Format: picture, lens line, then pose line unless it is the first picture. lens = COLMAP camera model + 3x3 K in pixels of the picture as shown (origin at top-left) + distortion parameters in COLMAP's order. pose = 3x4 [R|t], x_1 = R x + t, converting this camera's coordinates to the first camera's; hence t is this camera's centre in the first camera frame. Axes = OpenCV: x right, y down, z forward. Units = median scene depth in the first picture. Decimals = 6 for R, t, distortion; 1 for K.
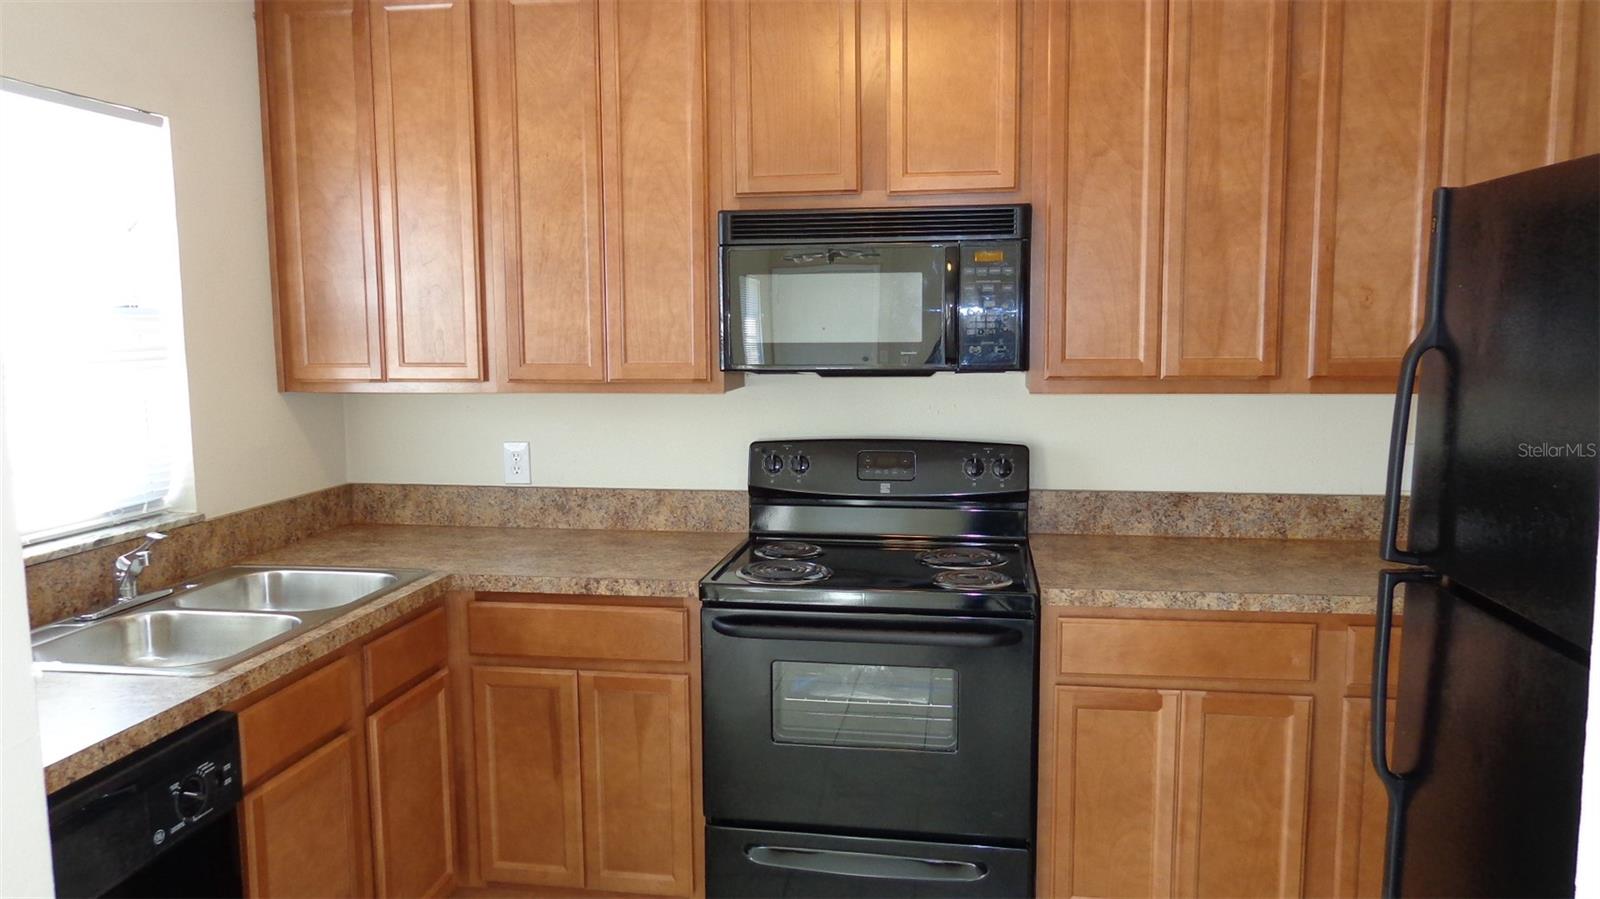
lens RADIAL K [[1132.0, 0, 789.8], [0, 1132.0, 444.8], [0, 0, 1]] dist [-0.001867, 0.010368]
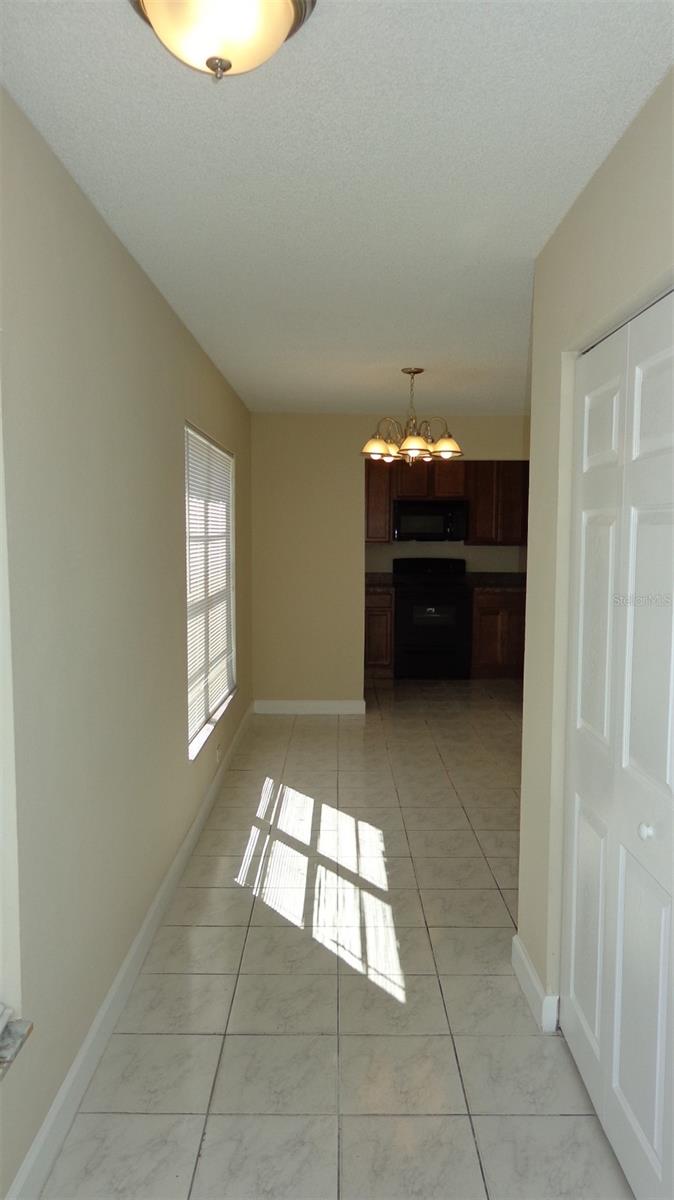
lens RADIAL K [[849.0, 0, 340.5], [0, 849.0, 602.4], [0, 0, 1]] dist [-0.001867, 0.010368]
pose [[0.985908, 0.001218, 0.167282, -0.788309], [0.004060, 0.999505, -0.031208, 0.264806], [-0.167237, 0.031447, 0.985415, -2.040472]]
